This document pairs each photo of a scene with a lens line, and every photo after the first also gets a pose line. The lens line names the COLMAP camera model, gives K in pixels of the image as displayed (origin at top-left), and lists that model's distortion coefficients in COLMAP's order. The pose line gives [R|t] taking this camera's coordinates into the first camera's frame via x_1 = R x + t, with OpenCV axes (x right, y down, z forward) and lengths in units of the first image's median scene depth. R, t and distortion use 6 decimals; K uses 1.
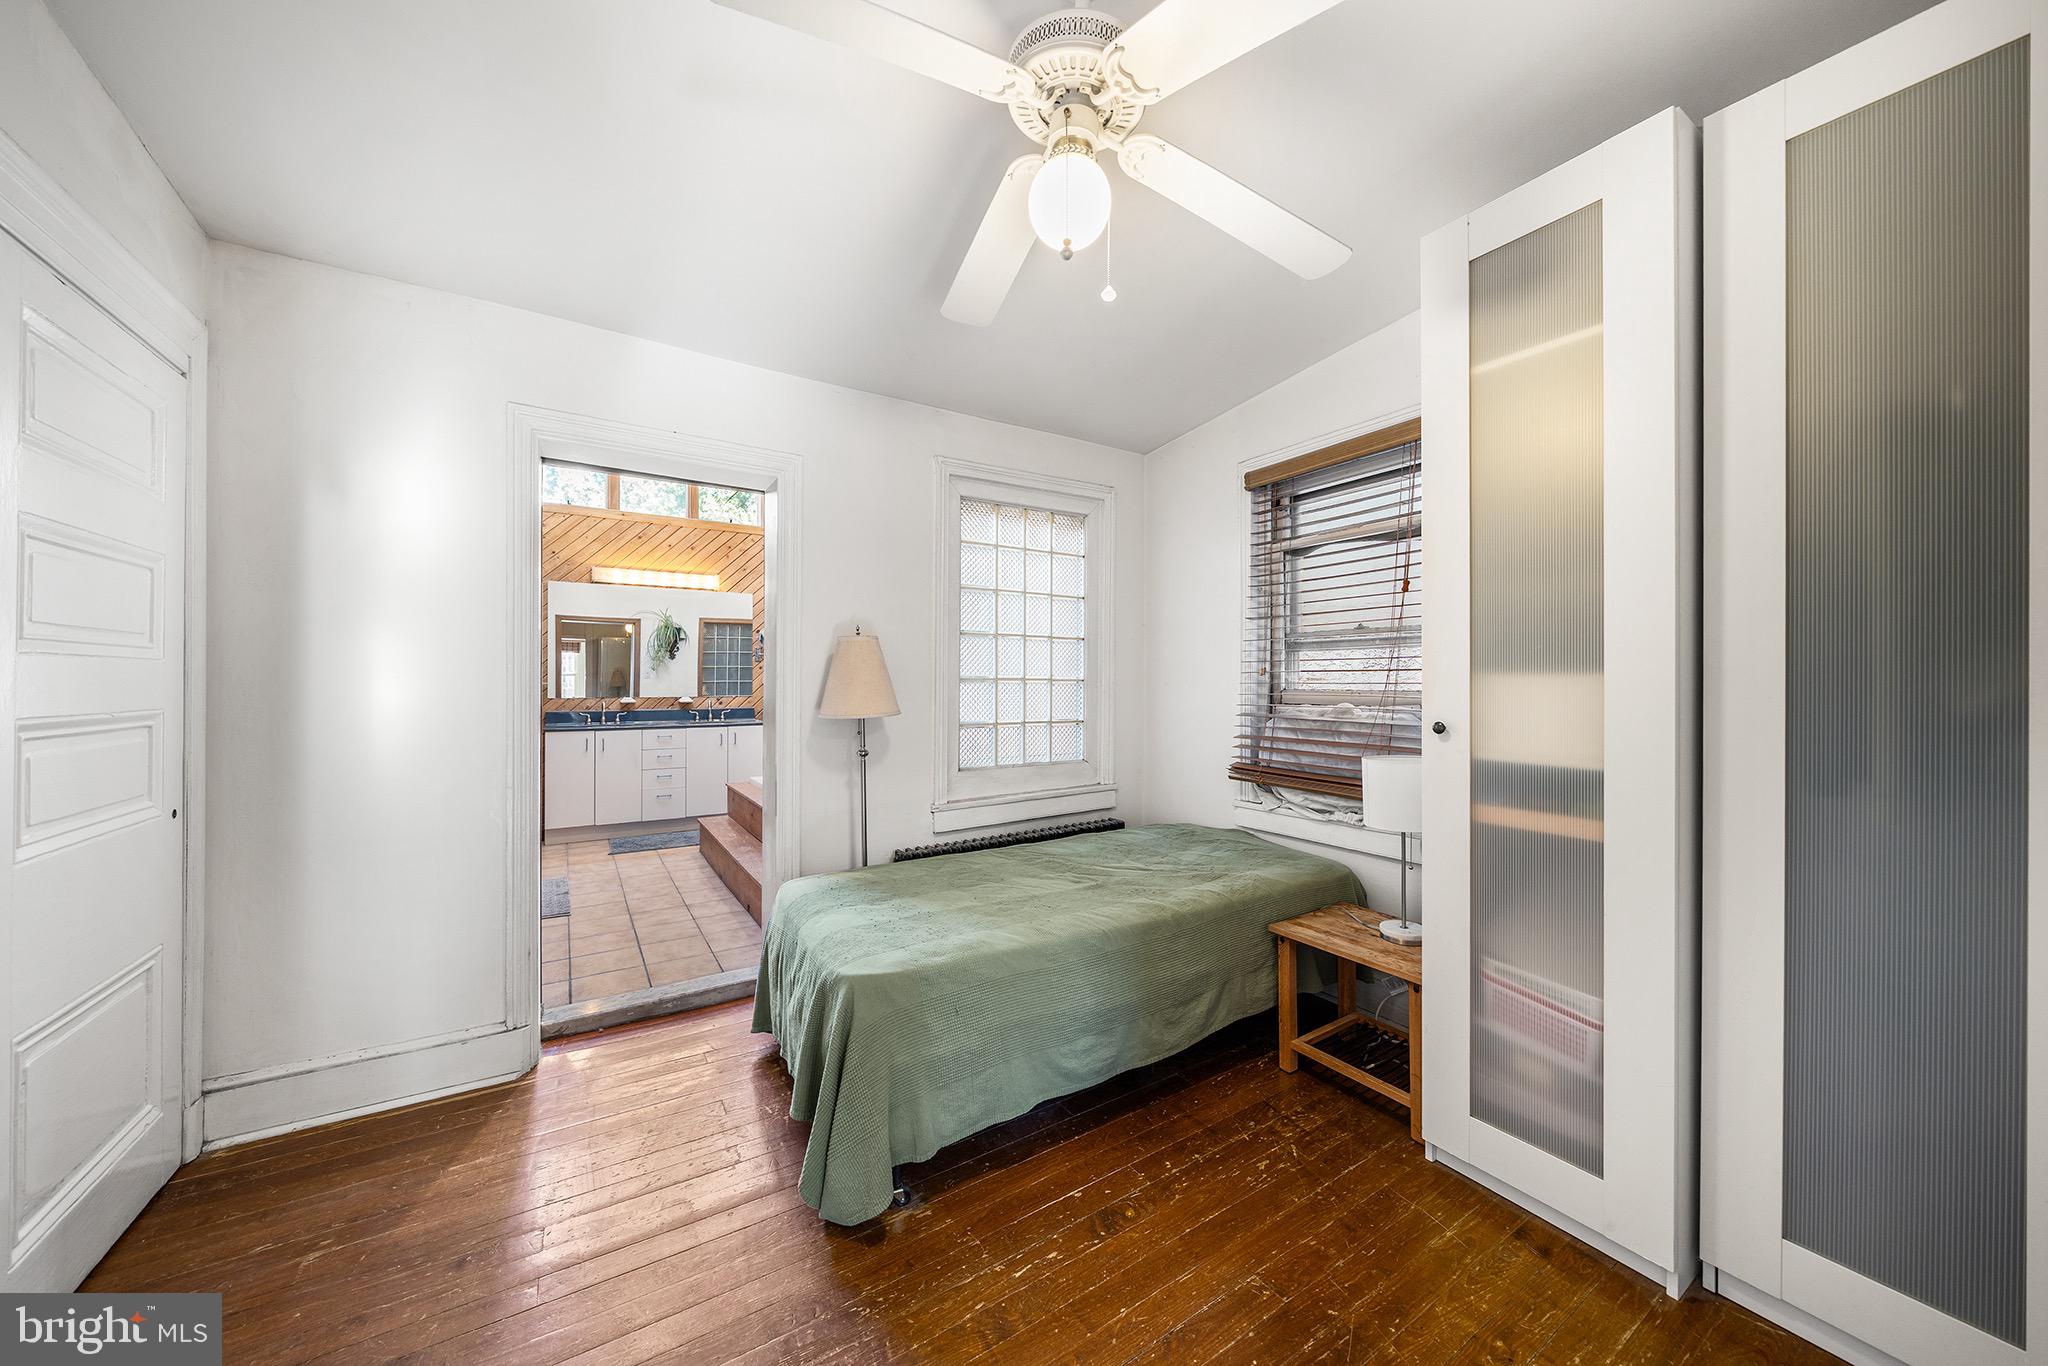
lens RADIAL K [[708.3, 0, 1014.5], [0, 708.3, 679.8], [0, 0, 1]] dist [-0.000326, -0.000084]
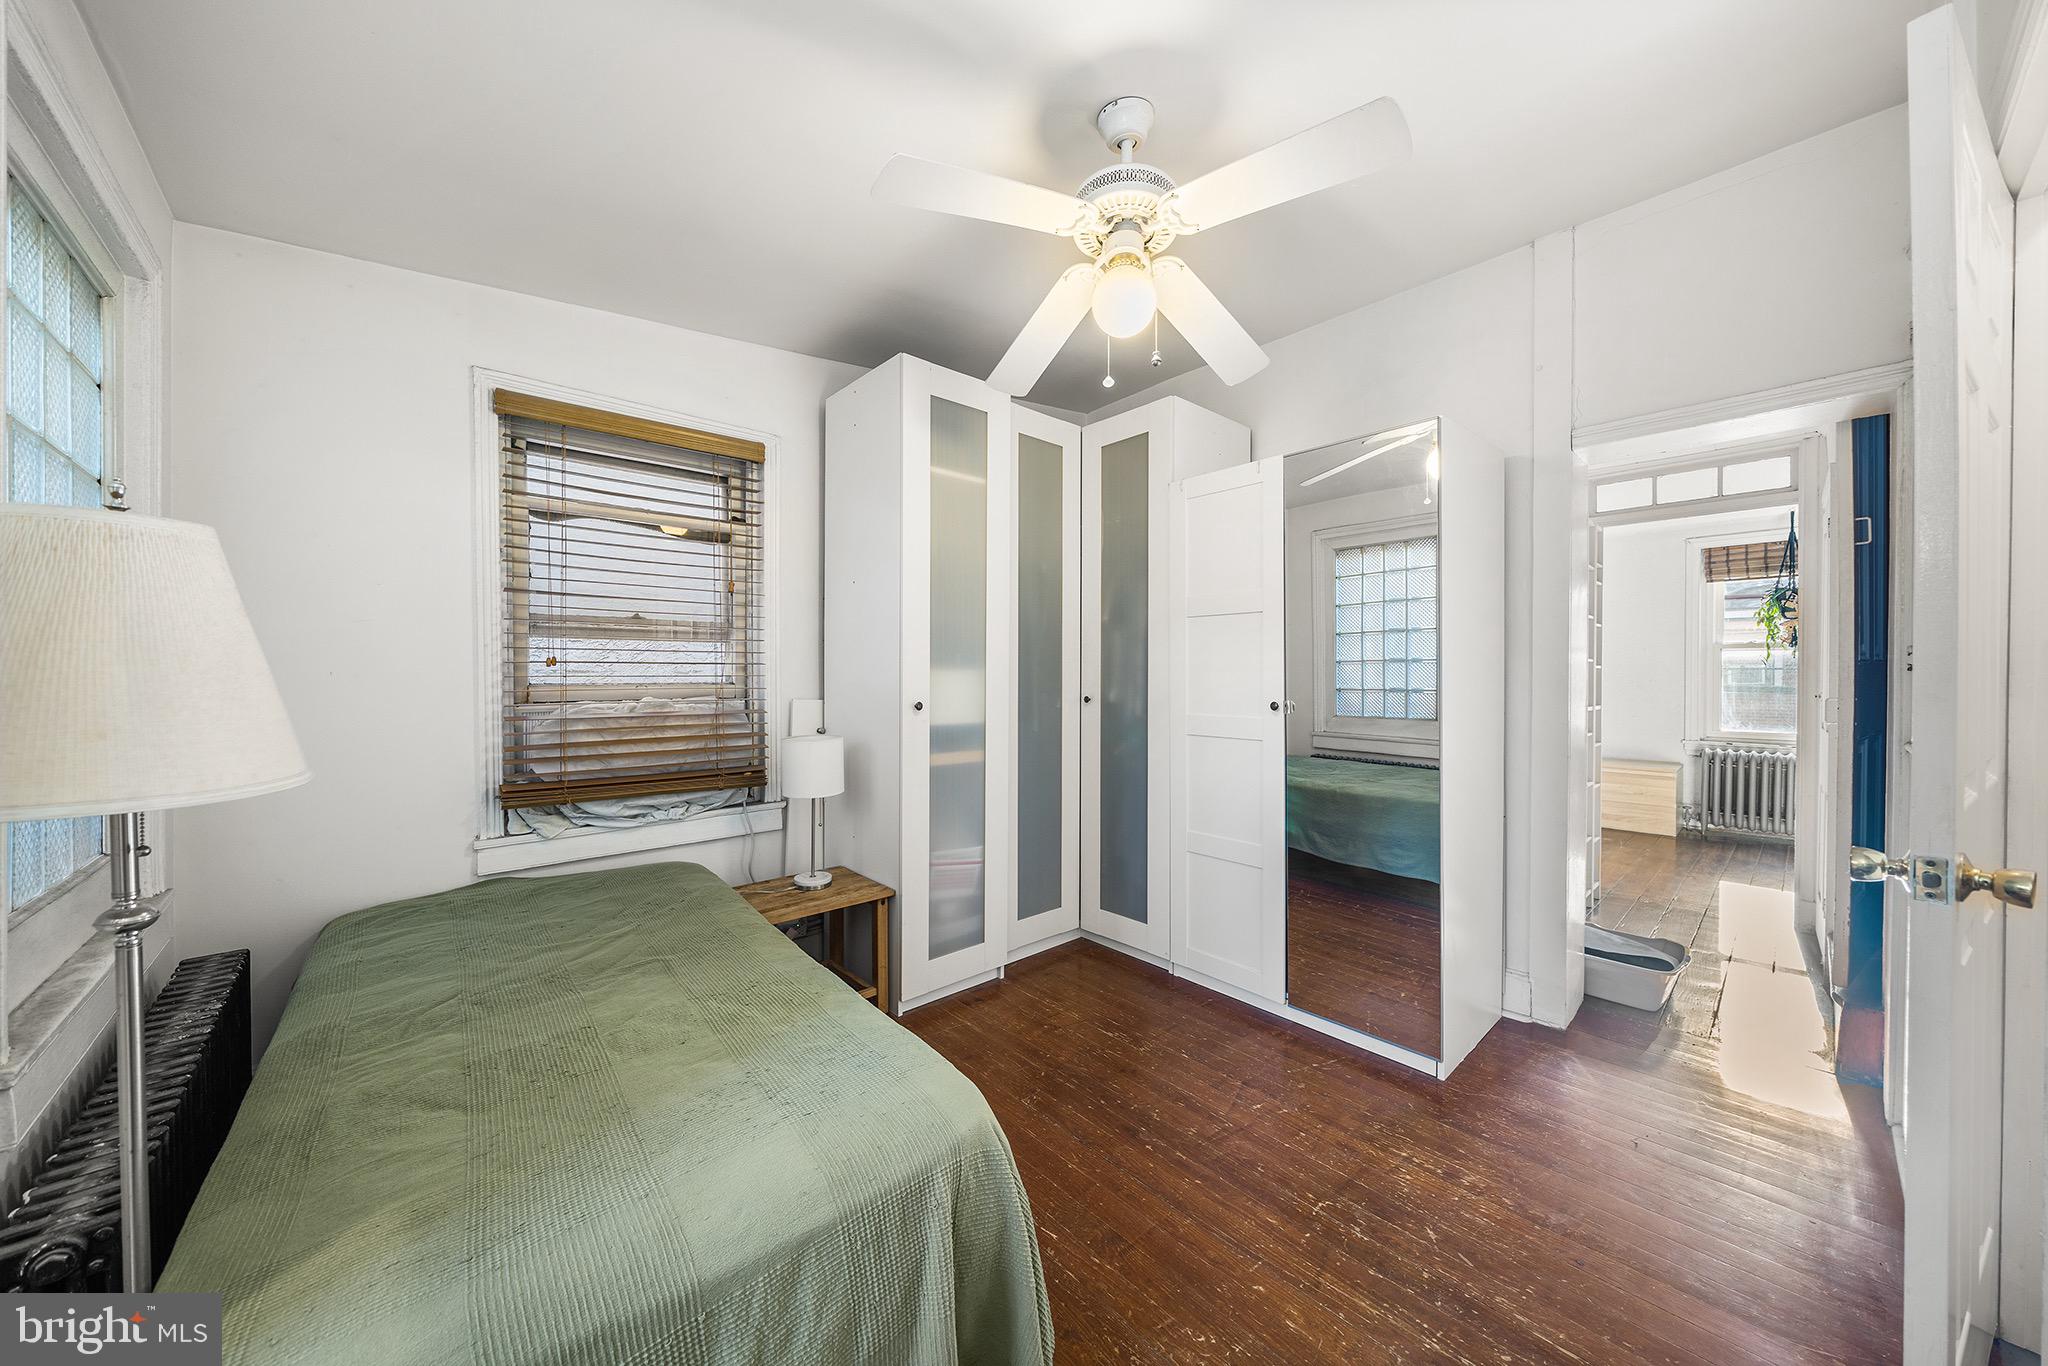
lens RADIAL K [[708.3, 0, 1031.4], [0, 708.3, 683.5], [0, 0, 1]] dist [-0.000326, -0.000084]
pose [[-0.177949, -0.009710, 0.983992, -0.582961], [-0.001008, 0.999953, 0.009685, 0.005369], [-0.984039, 0.000731, -0.177951, 0.699816]]
